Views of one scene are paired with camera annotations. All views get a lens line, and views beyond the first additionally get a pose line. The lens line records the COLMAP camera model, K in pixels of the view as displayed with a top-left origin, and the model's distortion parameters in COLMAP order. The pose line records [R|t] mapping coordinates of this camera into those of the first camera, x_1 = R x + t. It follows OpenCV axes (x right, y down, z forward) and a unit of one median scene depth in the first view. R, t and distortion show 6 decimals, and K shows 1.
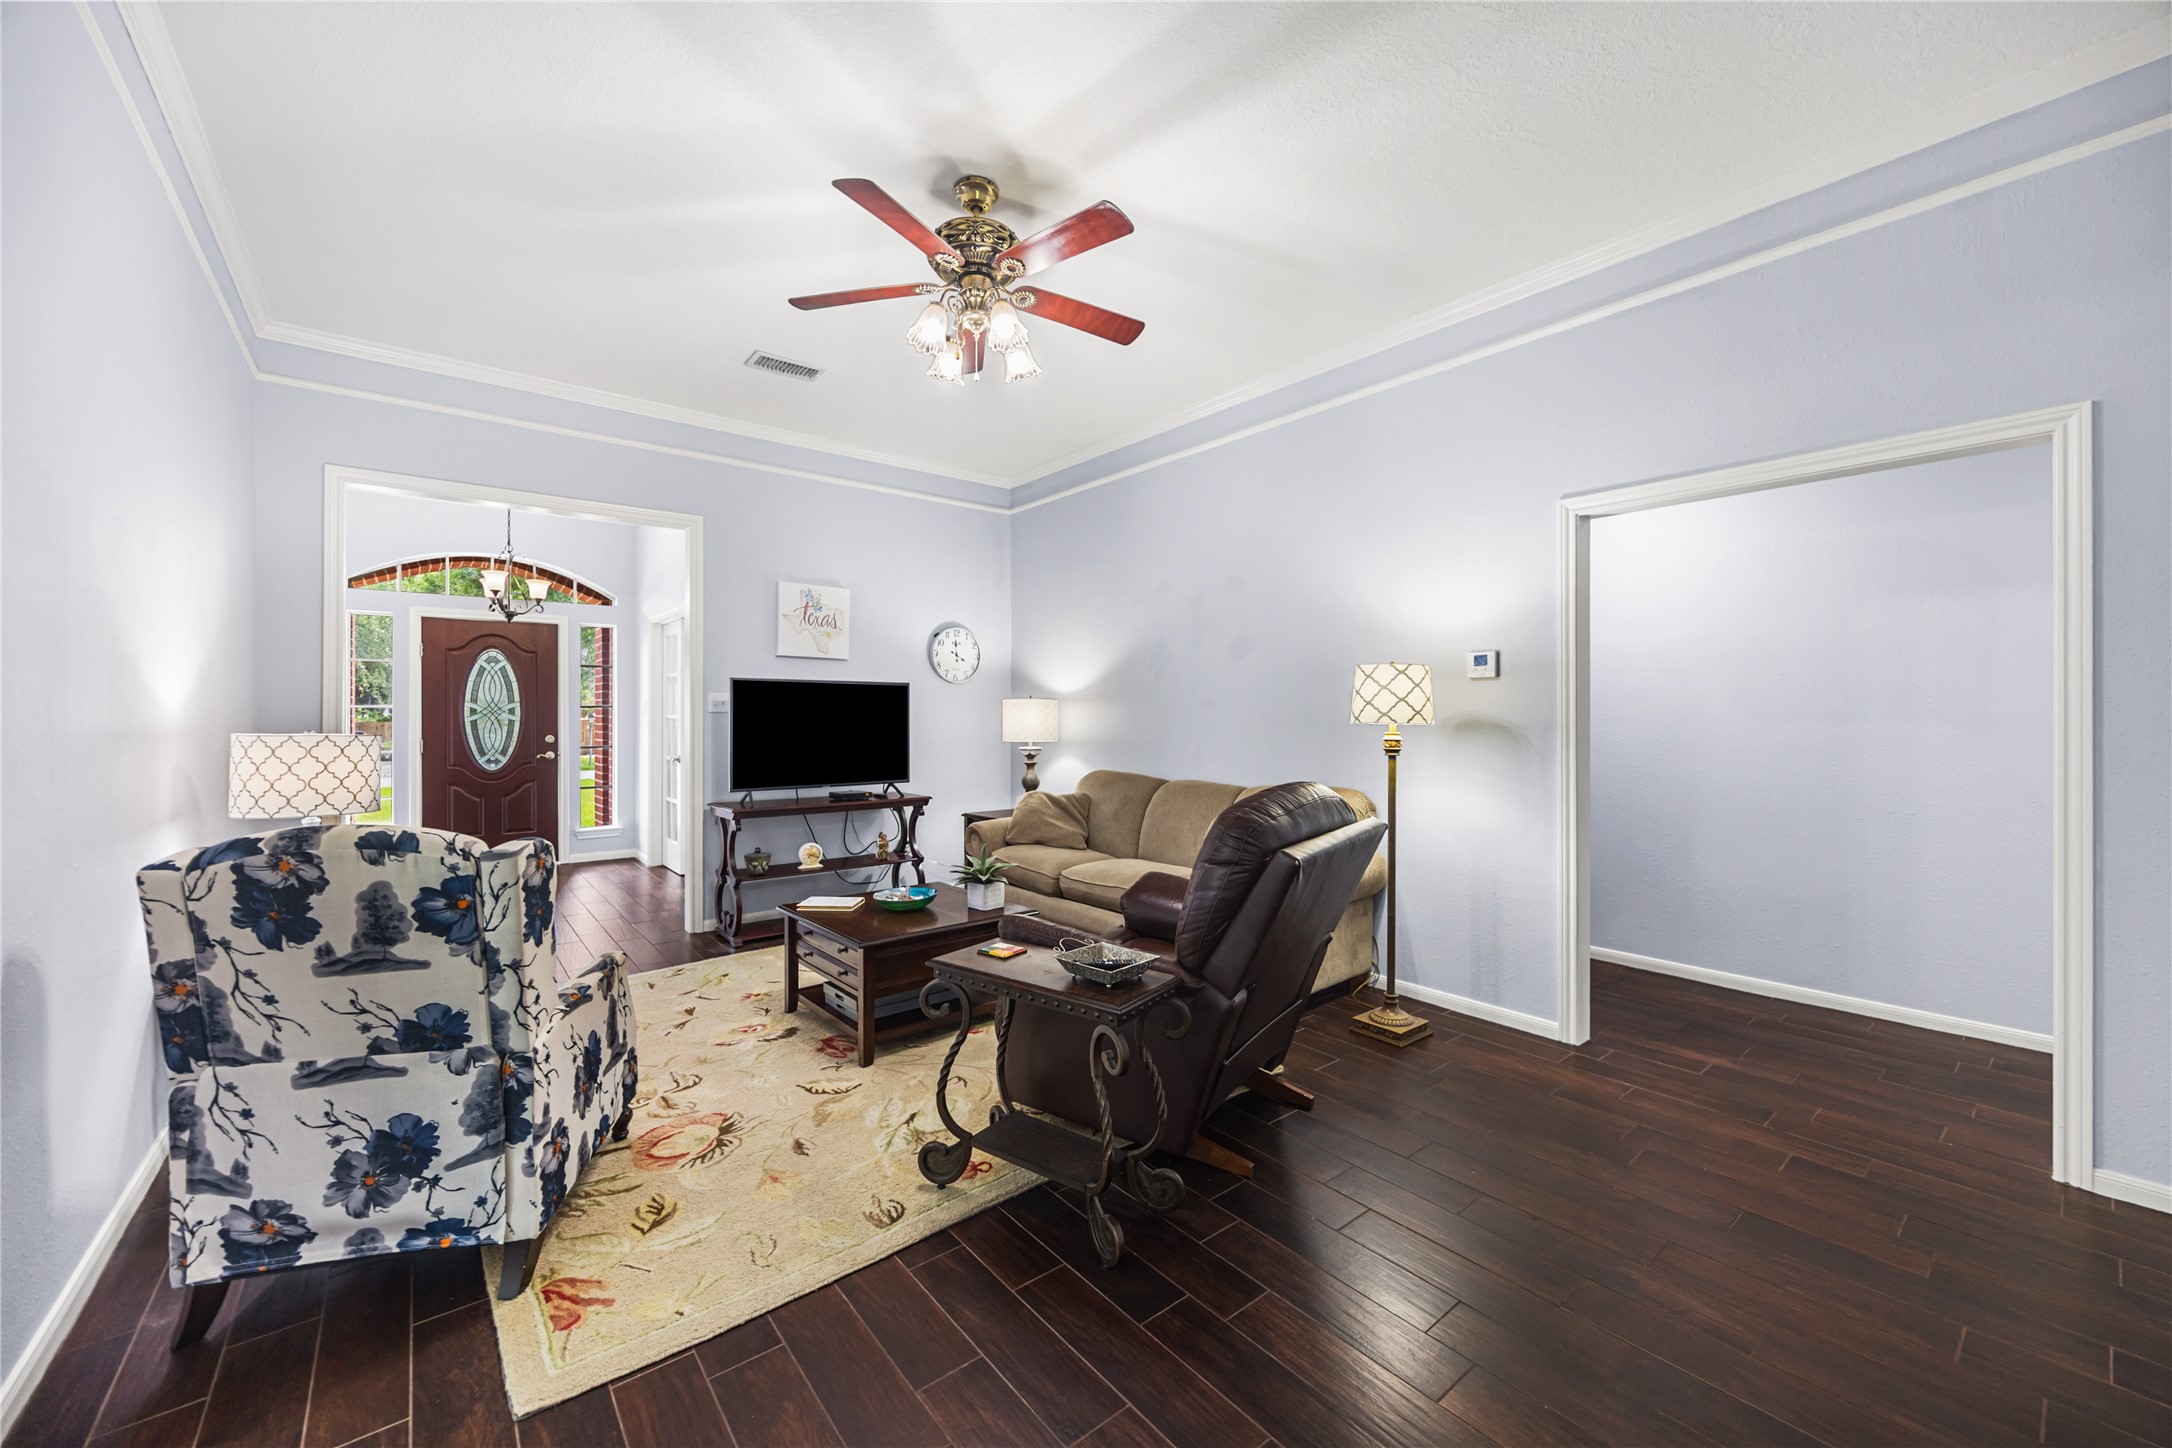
lens RADIAL K [[827.0, 0, 1077.3], [0, 827.0, 715.3], [0, 0, 1]] dist [0.001960, 0.001070]
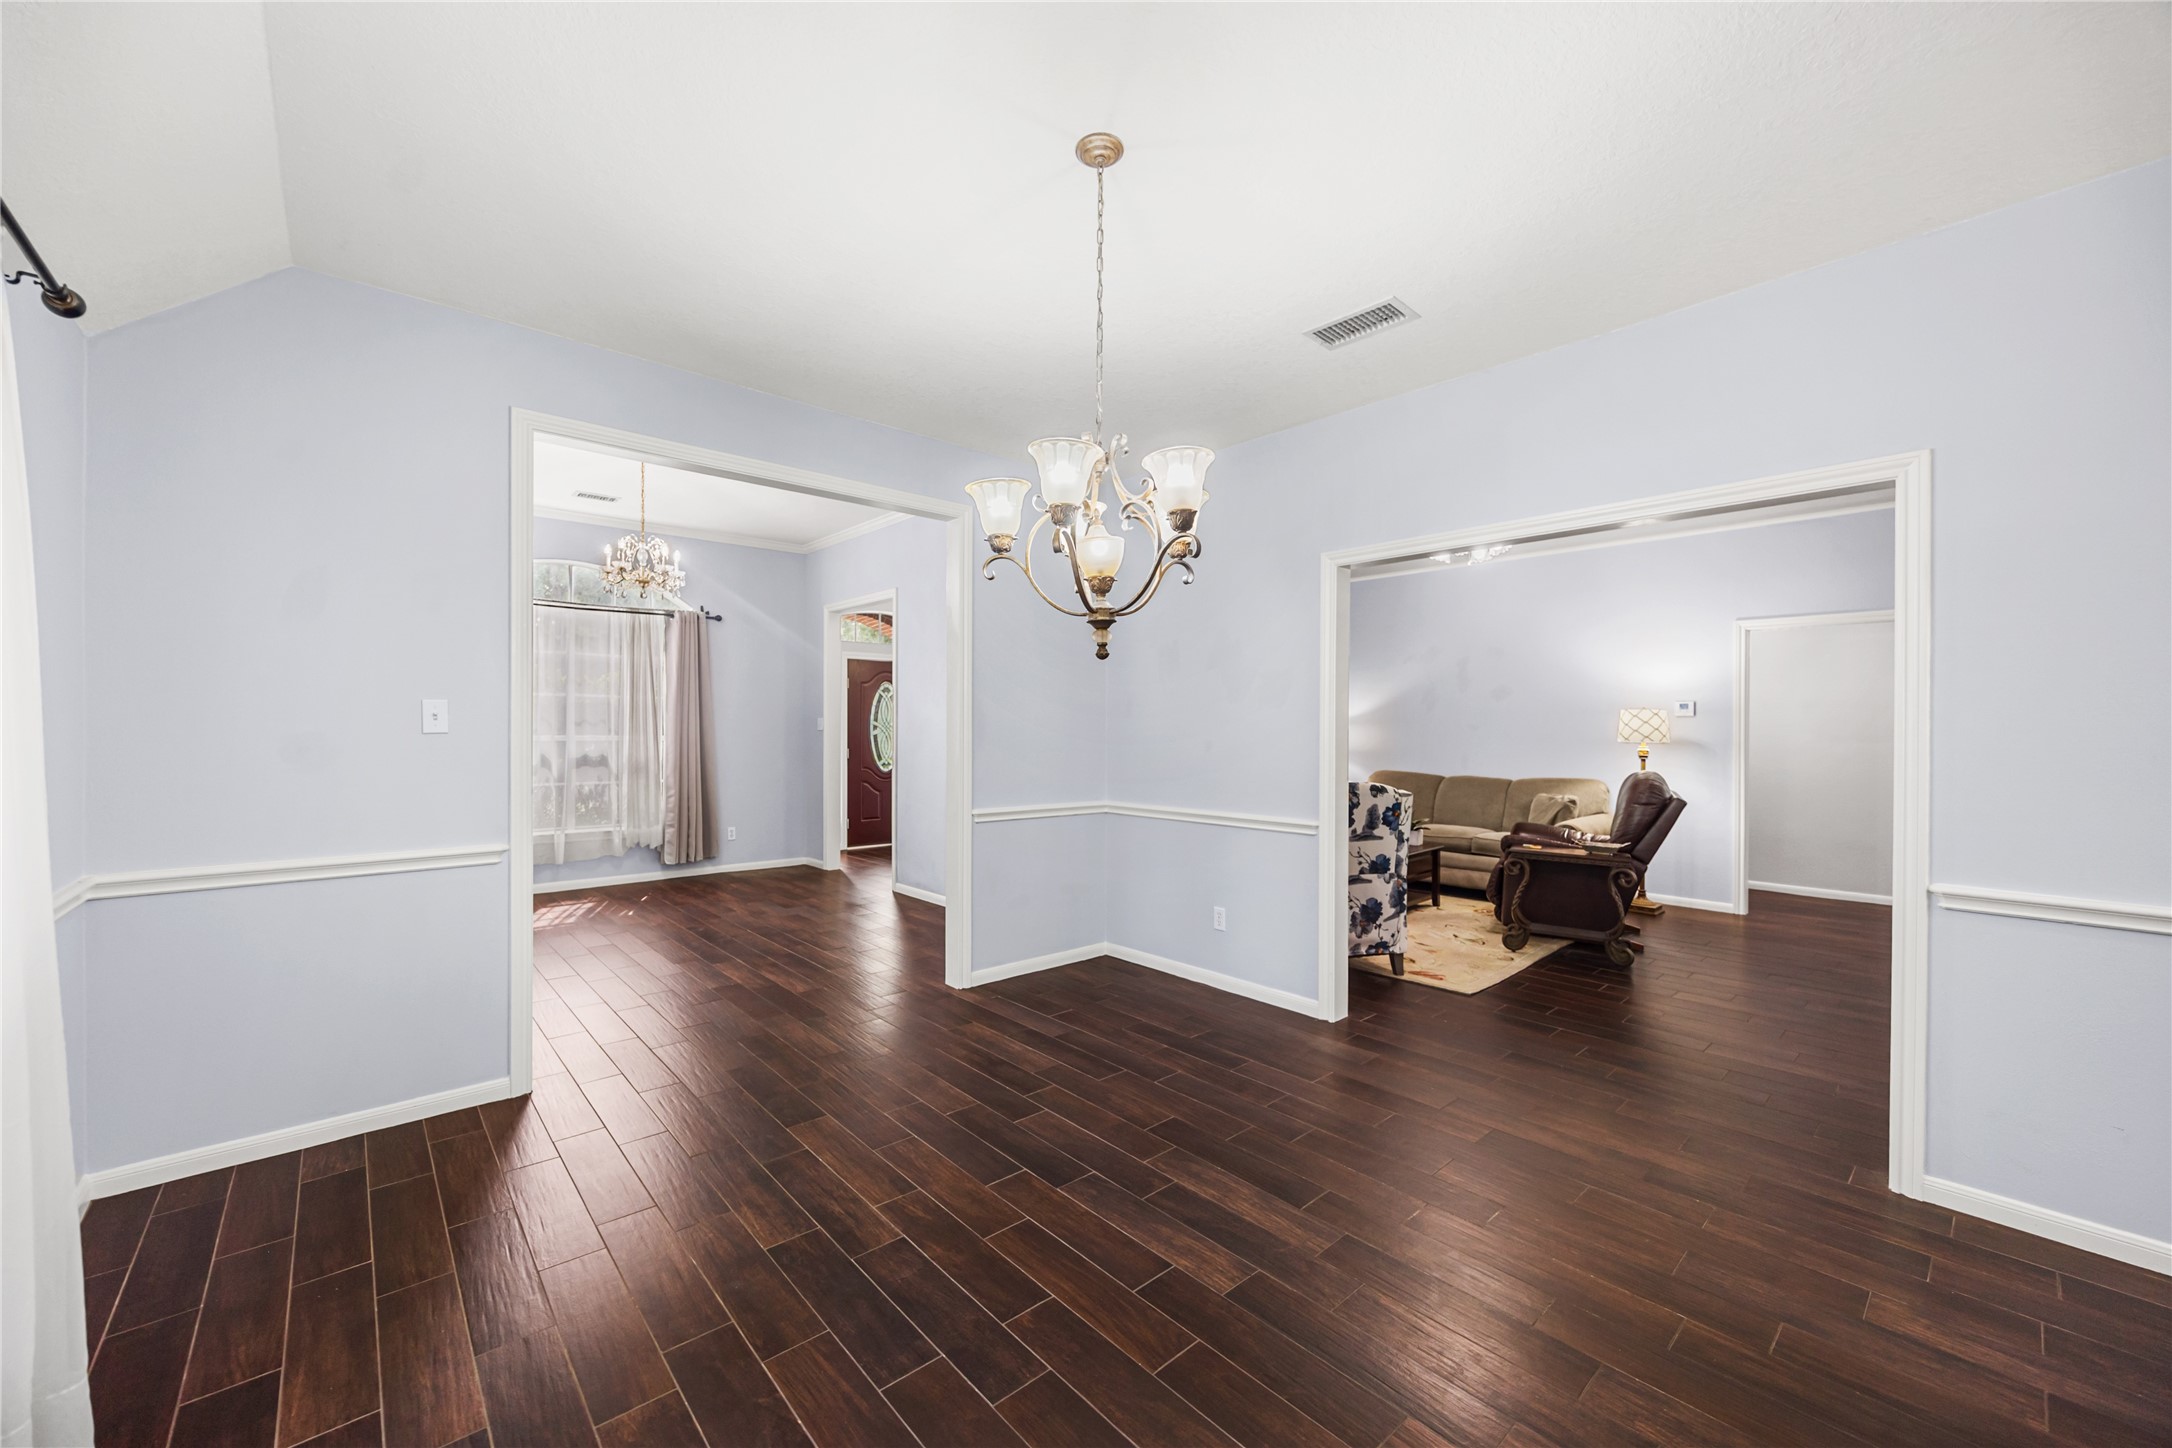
lens RADIAL K [[827.0, 0, 1067.6], [0, 827.0, 730.5], [0, 0, 1]] dist [0.001960, 0.001070]
pose [[0.998740, 0.004874, 0.049946, -1.437764], [-0.005087, 0.999979, 0.004133, -0.023041], [-0.049925, -0.004382, 0.998743, -1.117861]]
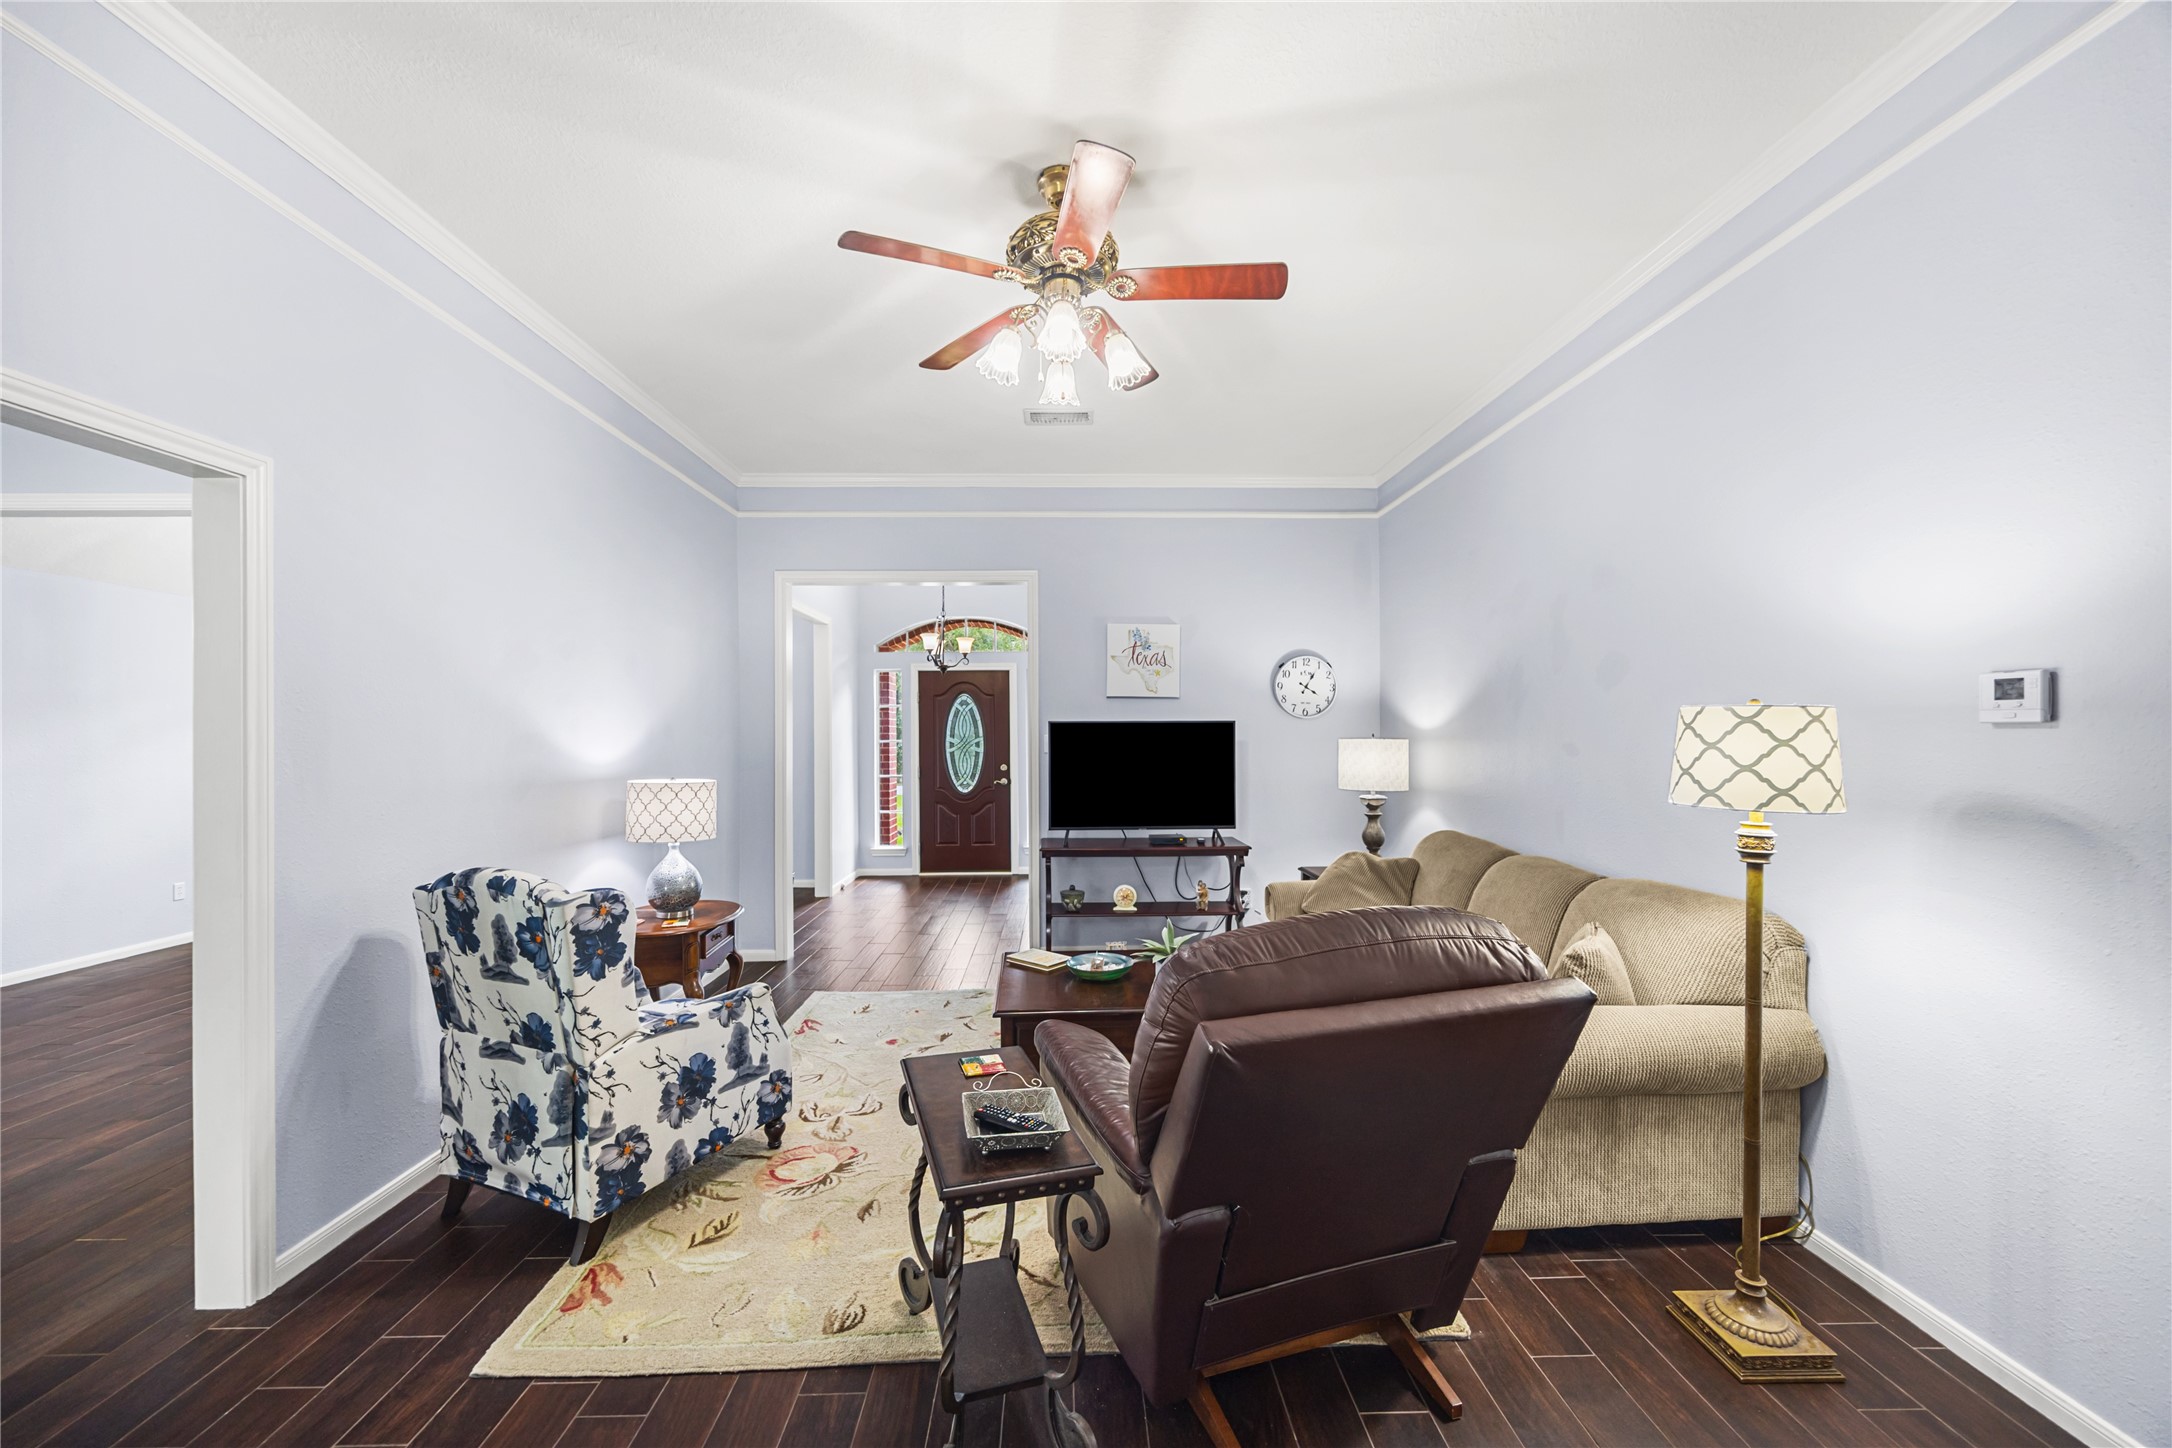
lens RADIAL K [[827.0, 0, 1082.0], [0, 827.0, 737.6], [0, 0, 1]] dist [0.001960, 0.001070]
pose [[0.798184, -0.000063, -0.602414, 0.520096], [0.003917, 0.999979, 0.005085, -0.062888], [0.602401, -0.006419, 0.798168, 0.383245]]
